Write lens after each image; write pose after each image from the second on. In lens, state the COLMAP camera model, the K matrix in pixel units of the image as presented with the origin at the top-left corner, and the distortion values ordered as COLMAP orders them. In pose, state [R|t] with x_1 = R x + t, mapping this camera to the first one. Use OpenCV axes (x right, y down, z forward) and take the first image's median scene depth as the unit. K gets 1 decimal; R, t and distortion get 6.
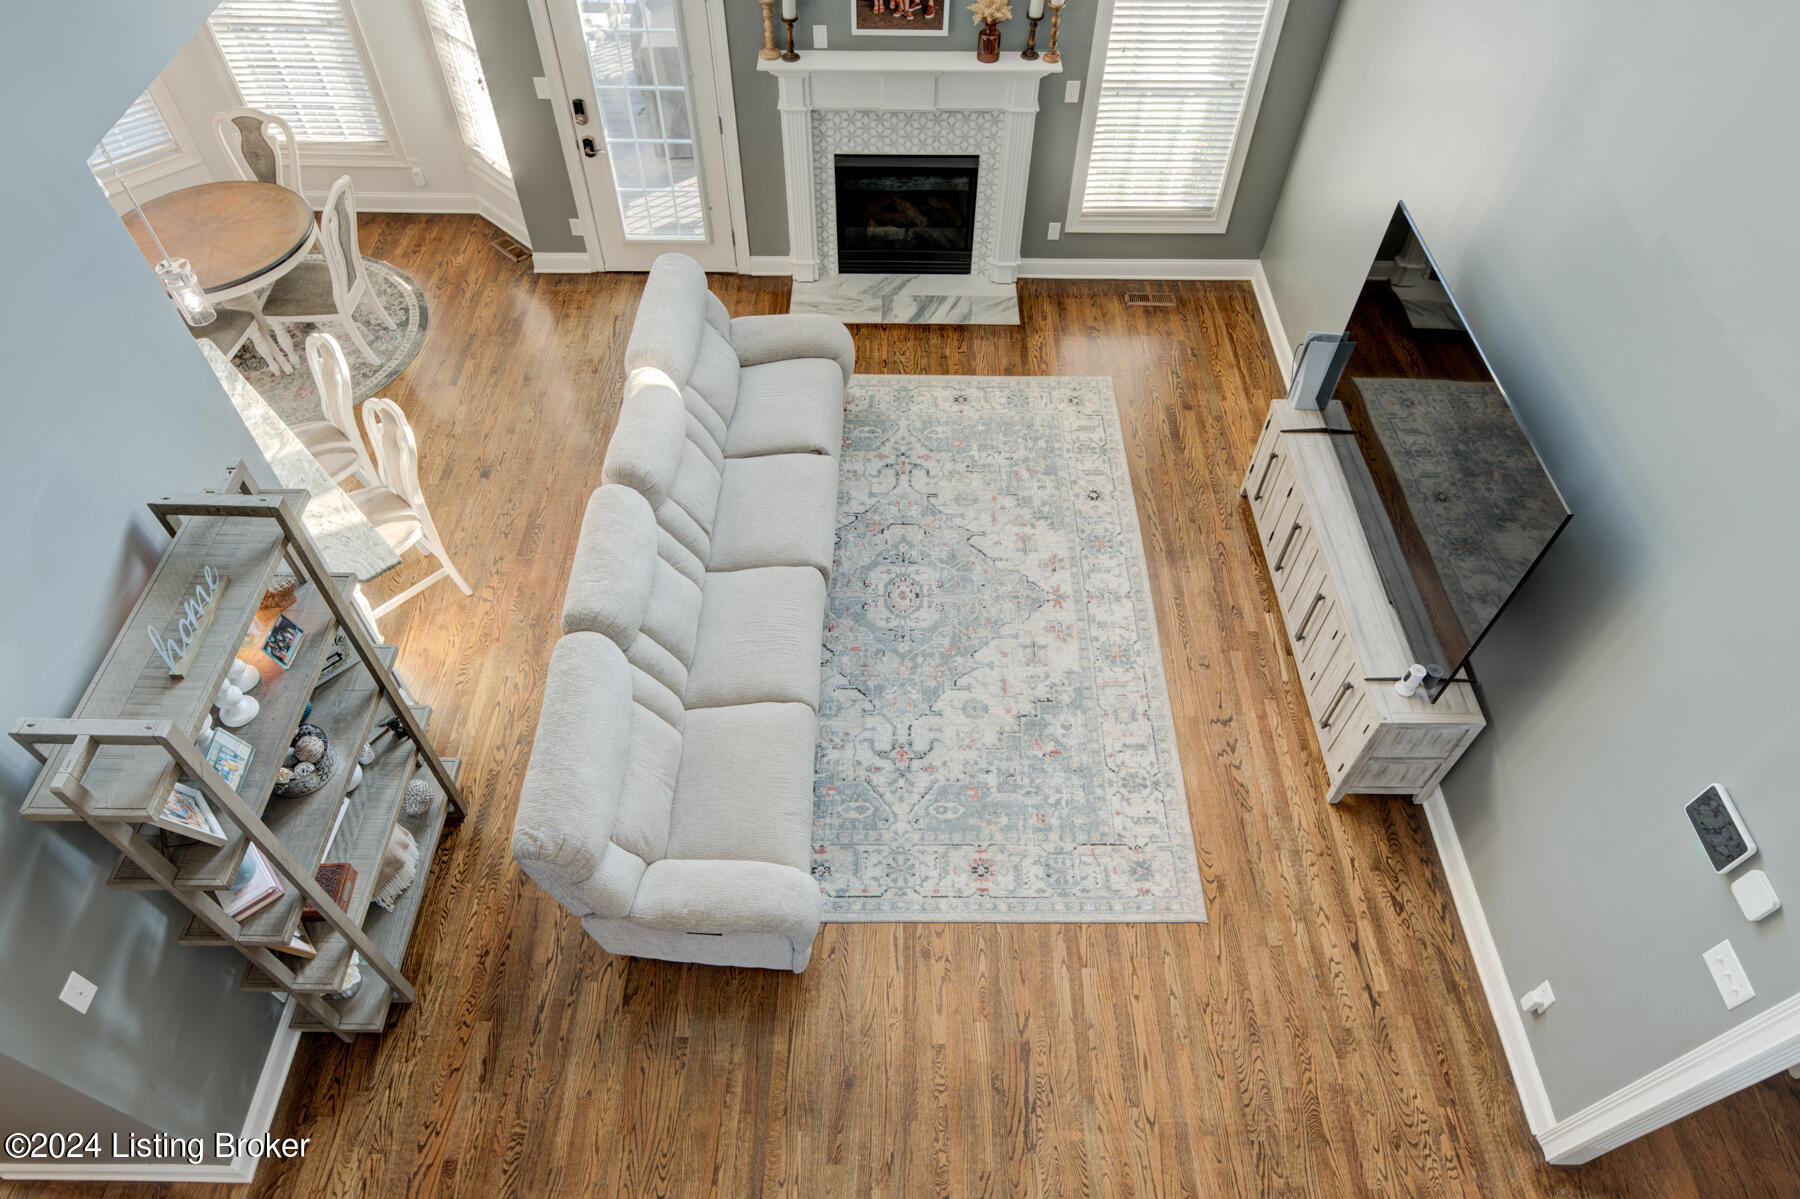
lens RADIAL K [[1095.3, 0, 884.7], [0, 1095.3, 638.2], [0, 0, 1]] dist [0.018244, -0.001750]
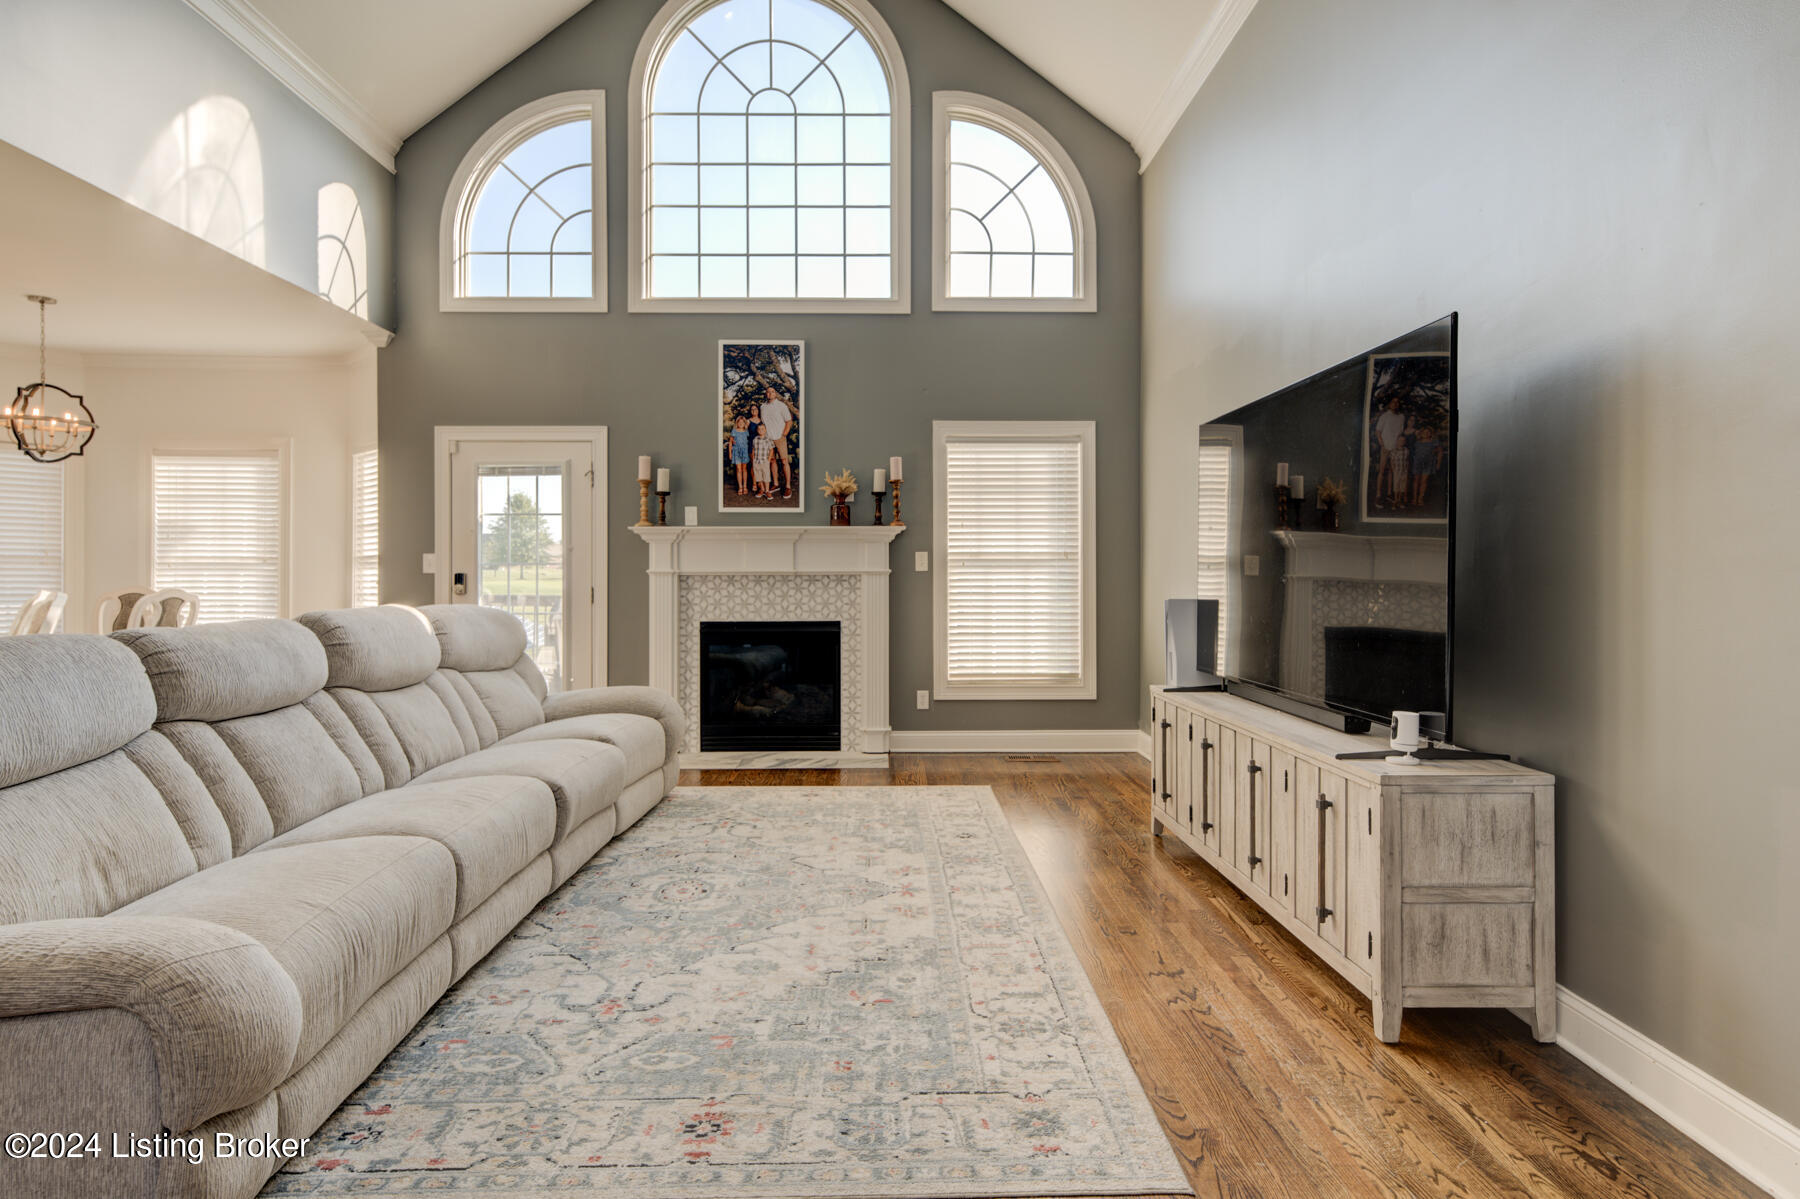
lens RADIAL K [[1014.3, 0, 894.5], [0, 1014.3, 574.0], [0, 0, 1]] dist [0.012001, 0.004275]
pose [[0.999625, -0.007733, 0.026270, 0.143741], [0.025474, 0.614627, -0.788407, 0.370397], [-0.010050, 0.788780, 0.614593, 0.481313]]
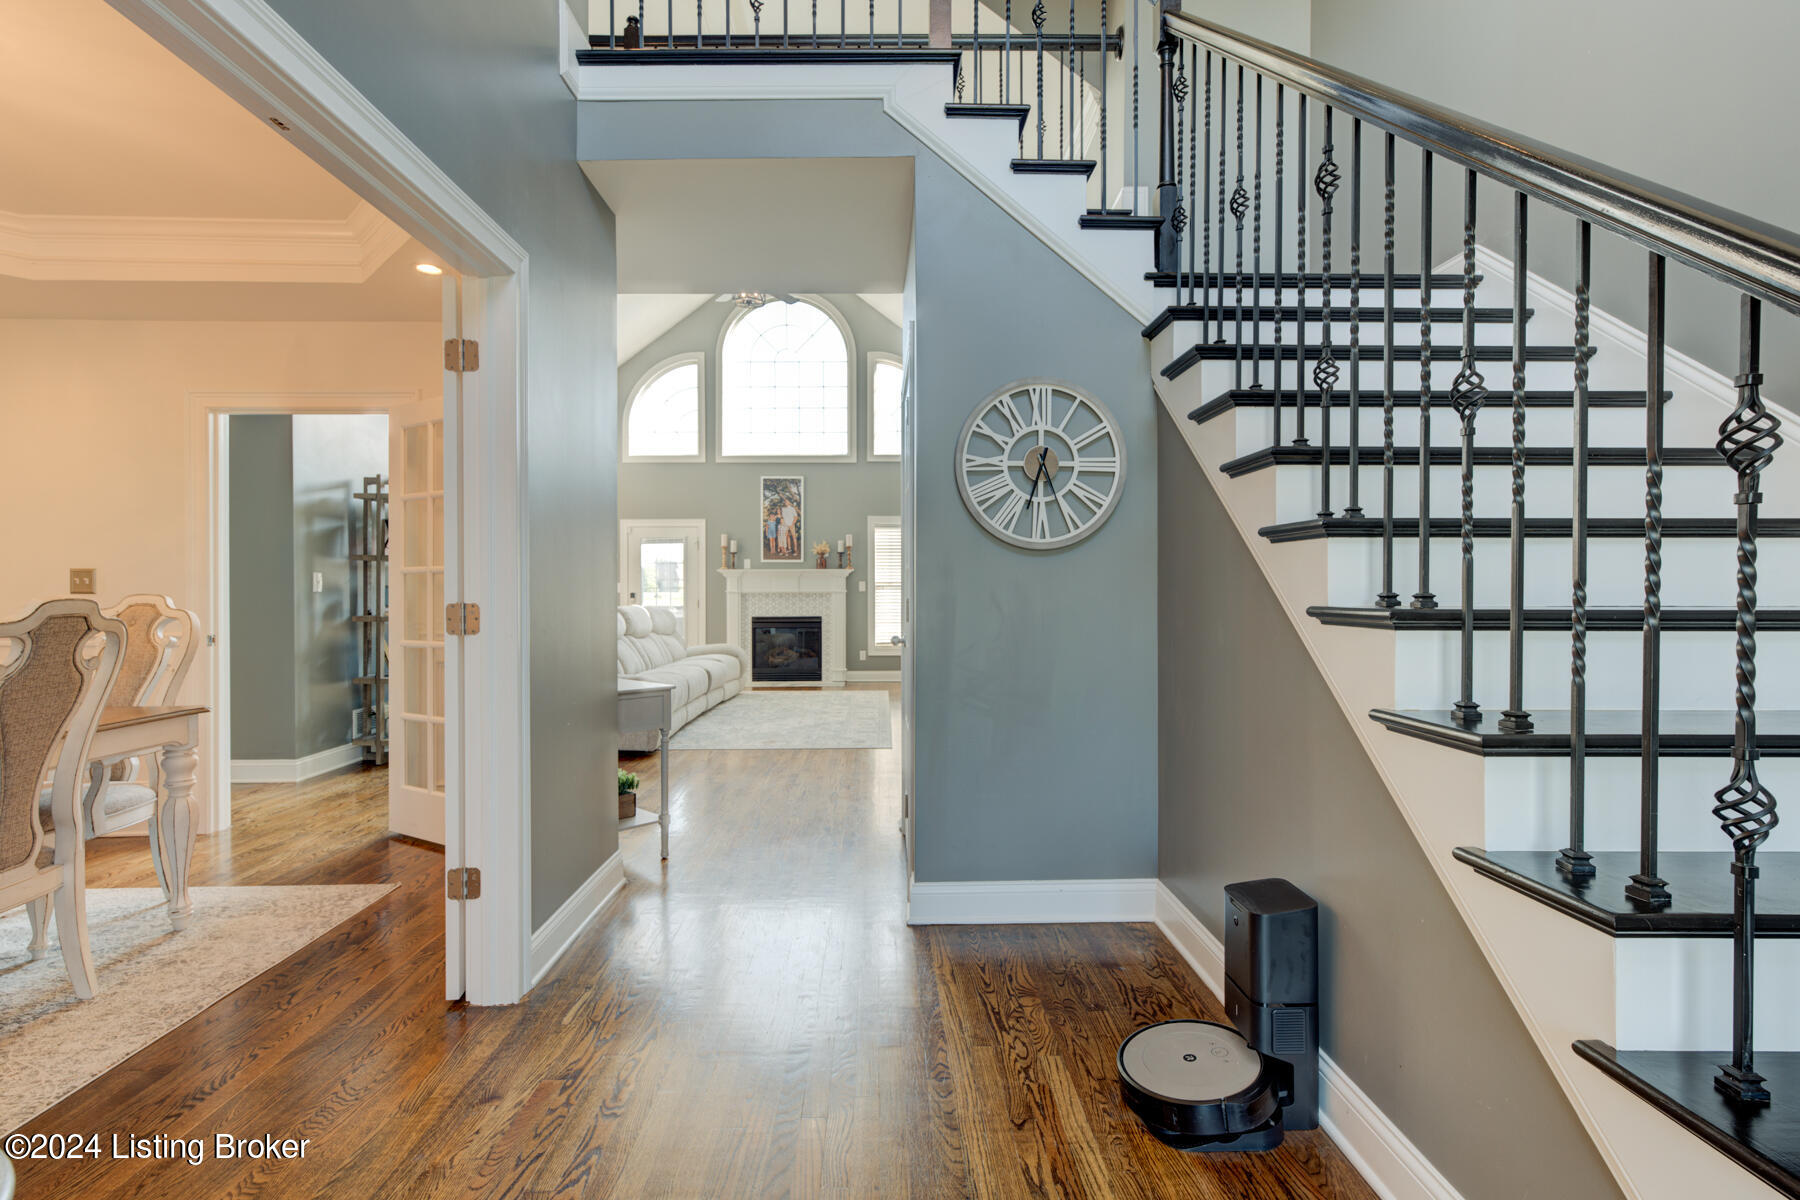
lens RADIAL K [[864.3, 0, 898.1], [0, 864.3, 604.3], [0, 0, 1]] dist [0.002459, 0.002295]
pose [[0.999672, -0.006647, 0.024739, 0.243508], [0.023447, 0.626405, -0.779145, 1.054133], [-0.010317, 0.779469, 0.626356, -0.055715]]
